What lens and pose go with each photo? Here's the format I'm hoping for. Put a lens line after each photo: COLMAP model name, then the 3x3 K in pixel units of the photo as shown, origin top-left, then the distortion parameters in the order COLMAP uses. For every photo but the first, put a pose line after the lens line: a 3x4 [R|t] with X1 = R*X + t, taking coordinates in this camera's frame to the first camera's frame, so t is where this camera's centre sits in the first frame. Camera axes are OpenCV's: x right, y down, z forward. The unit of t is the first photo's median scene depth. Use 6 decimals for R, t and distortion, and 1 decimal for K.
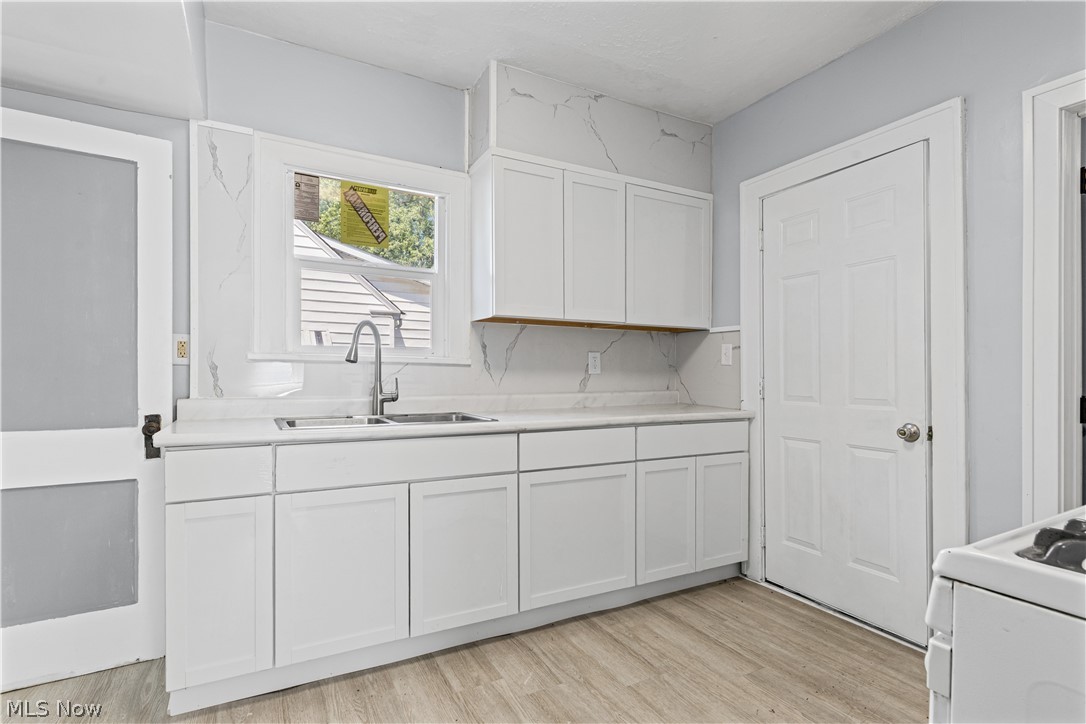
lens RADIAL K [[549.1, 0, 555.6], [0, 549.1, 361.1], [0, 0, 1]] dist [0.012770, -0.000682]
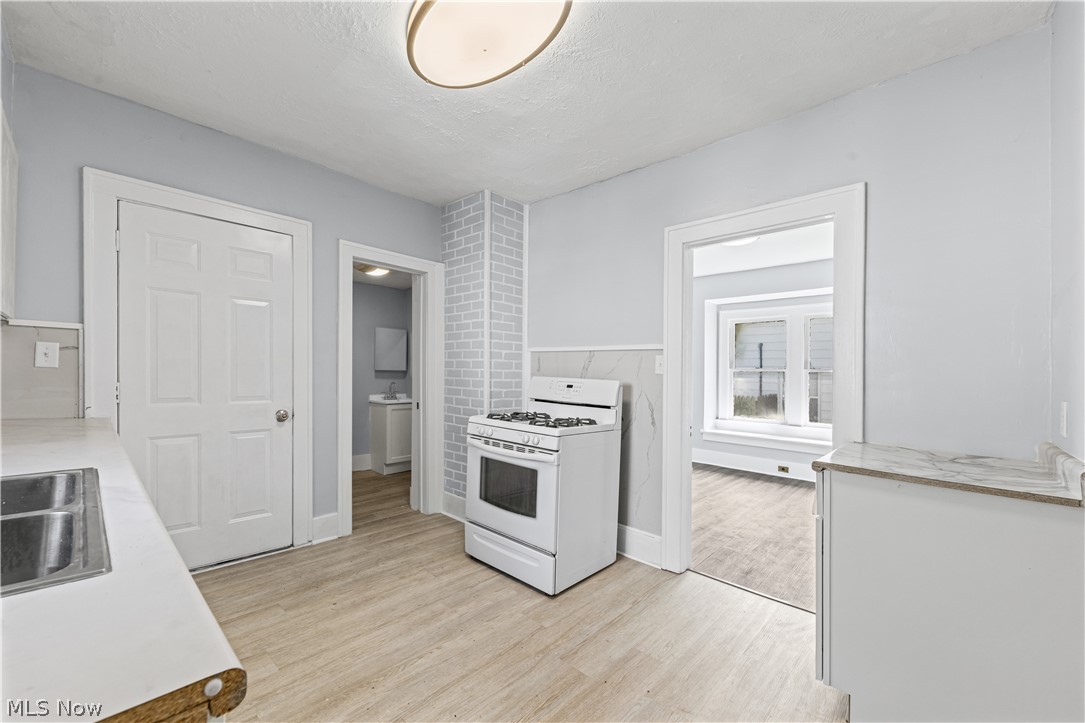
lens RADIAL K [[416.7, 0, 536.0], [0, 416.7, 342.9], [0, 0, 1]] dist [0.000877, -0.000344]
pose [[-0.296998, 0.053518, 0.953377, -0.681913], [-0.046254, 0.996450, -0.070345, -0.027992], [-0.953757, -0.064989, -0.293468, 0.626900]]
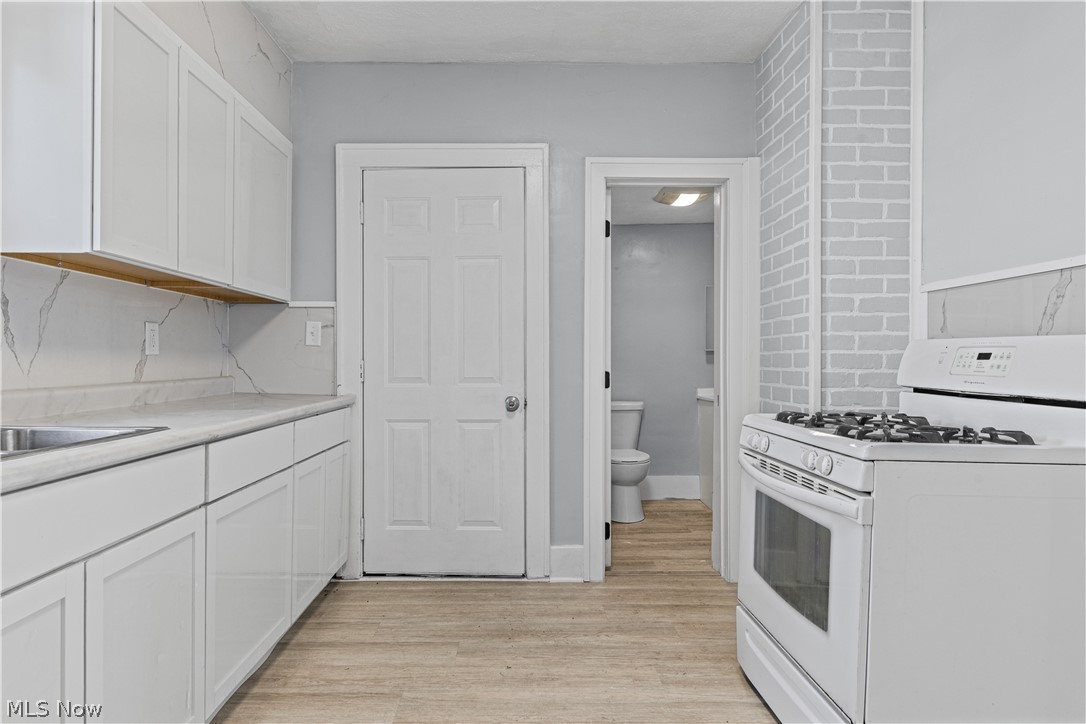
lens RADIAL K [[608.5, 0, 536.8], [0, 608.5, 342.7], [0, 0, 1]] dist [0.006528, 0.000230]
pose [[0.475035, 0.023102, 0.879664, -0.471112], [-0.019592, 0.999685, -0.015674, 0.014347], [-0.879749, -0.009789, 0.475338, 0.291486]]
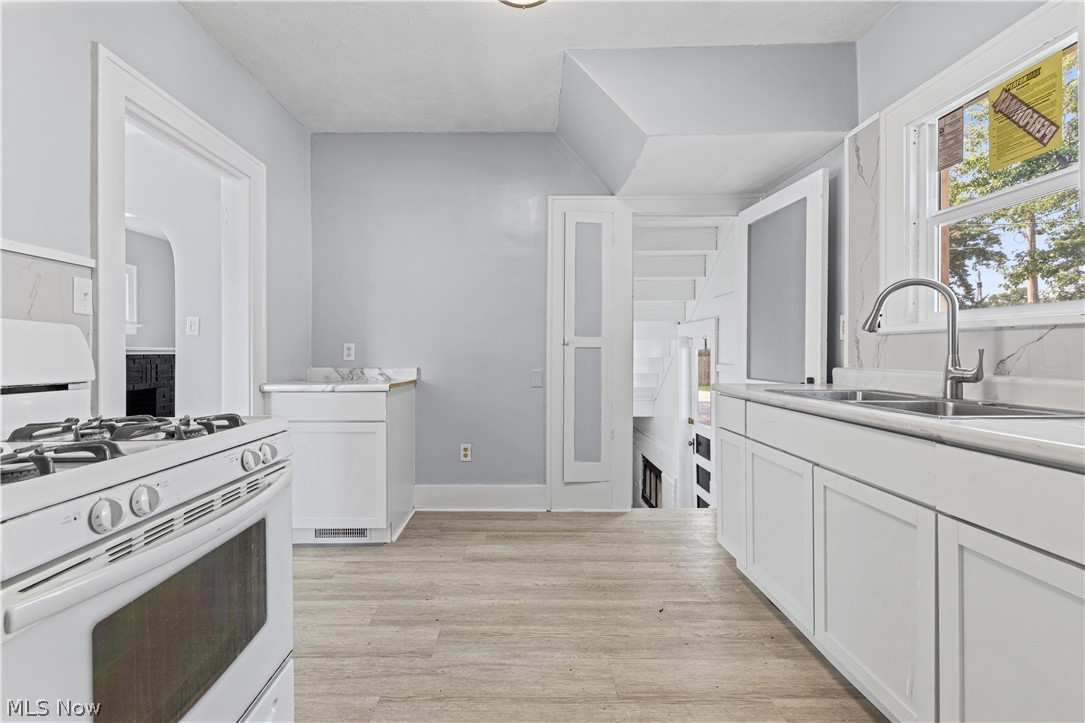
lens RADIAL K [[454.0, 0, 517.3], [0, 454.0, 357.4], [0, 0, 1]] dist [0.019699, -0.008749]
pose [[-0.507645, 0.004272, -0.861556, 0.510690], [0.017094, 0.999841, -0.005115, 0.033465], [0.861397, -0.017324, -0.507637, 0.790562]]
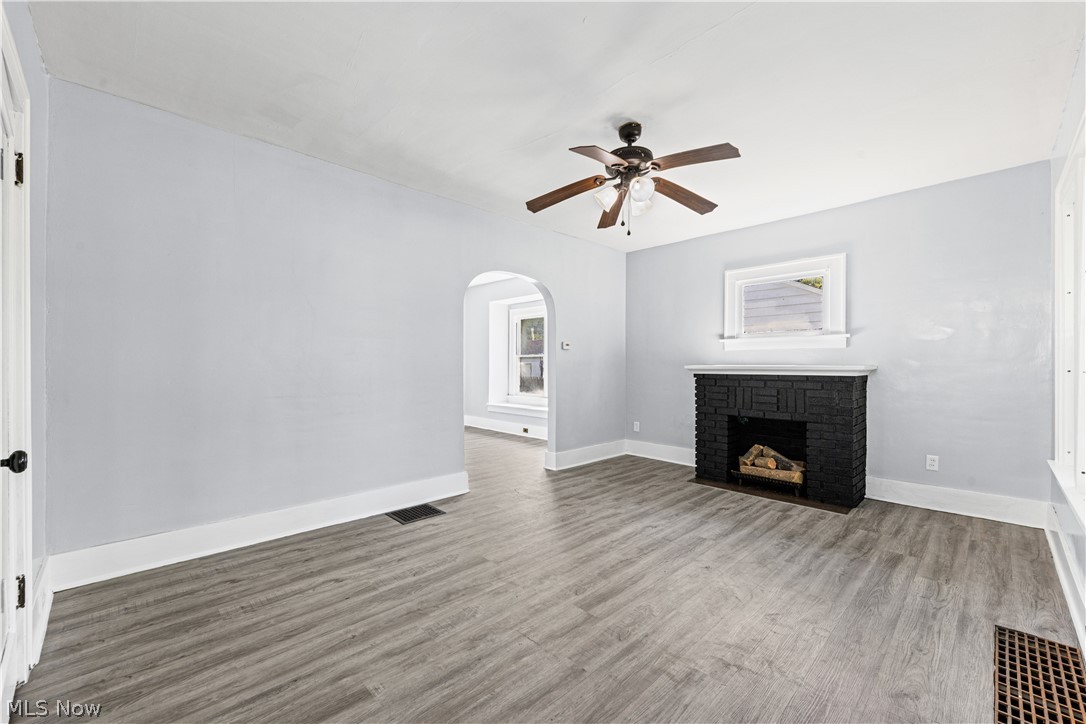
lens RADIAL K [[429.6, 0, 530.5], [0, 429.6, 366.1], [0, 0, 1]] dist [0.002389, -0.000212]
pose [[-0.236443, -0.010037, 0.971593, -1.734930], [-0.027279, 0.999621, 0.003687, -0.032523], [-0.971262, -0.025633, -0.236628, -0.532541]]
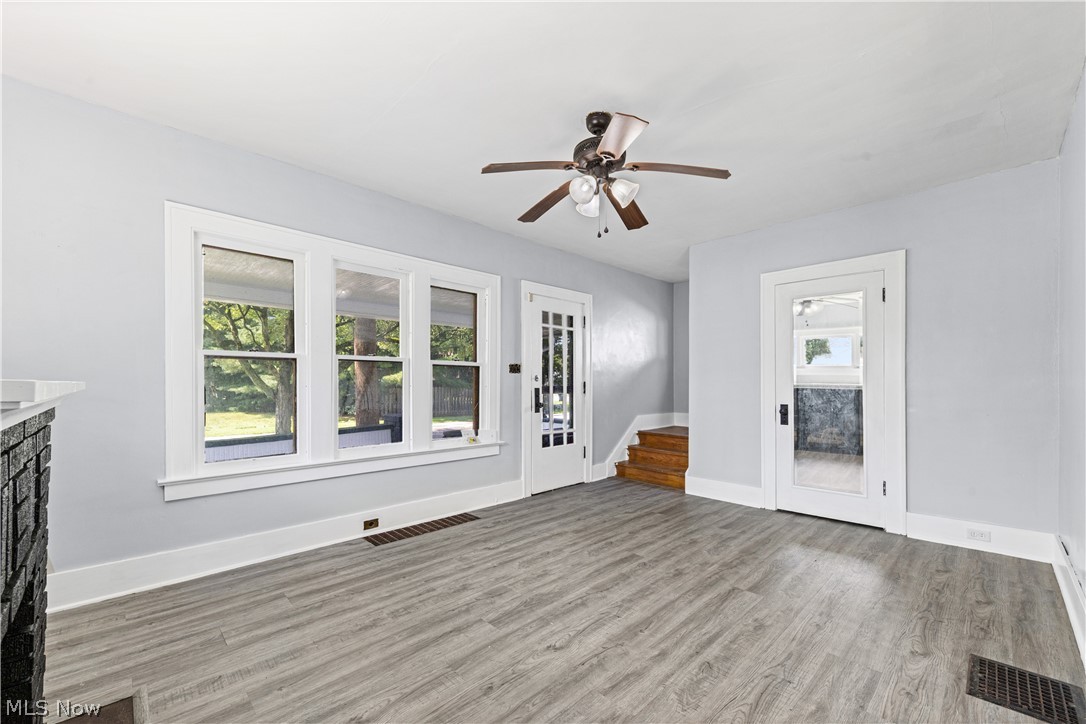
lens RADIAL K [[432.5, 0, 535.5], [0, 432.5, 386.5], [0, 0, 1]] dist [0.001317, 0.000126]
pose [[0.253604, 0.000488, -0.967308, 0.116977], [0.023740, 0.999696, 0.006728, -0.041123], [0.967017, -0.024670, 0.253516, -1.395352]]
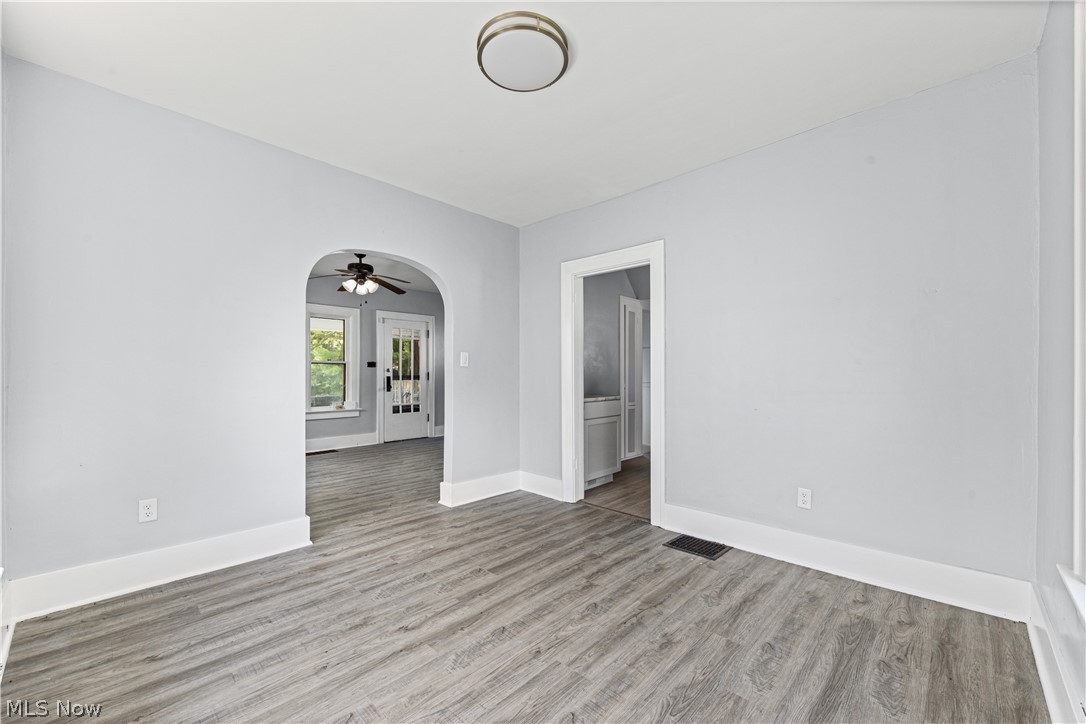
lens RADIAL K [[438.2, 0, 539.6], [0, 438.2, 361.2], [0, 0, 1]] dist [0.000925, -0.000405]
pose [[0.289803, -0.030381, -0.956604, 1.495793], [0.023967, 0.999413, -0.024479, -0.027264], [0.956786, -0.015833, 0.290361, -0.811263]]
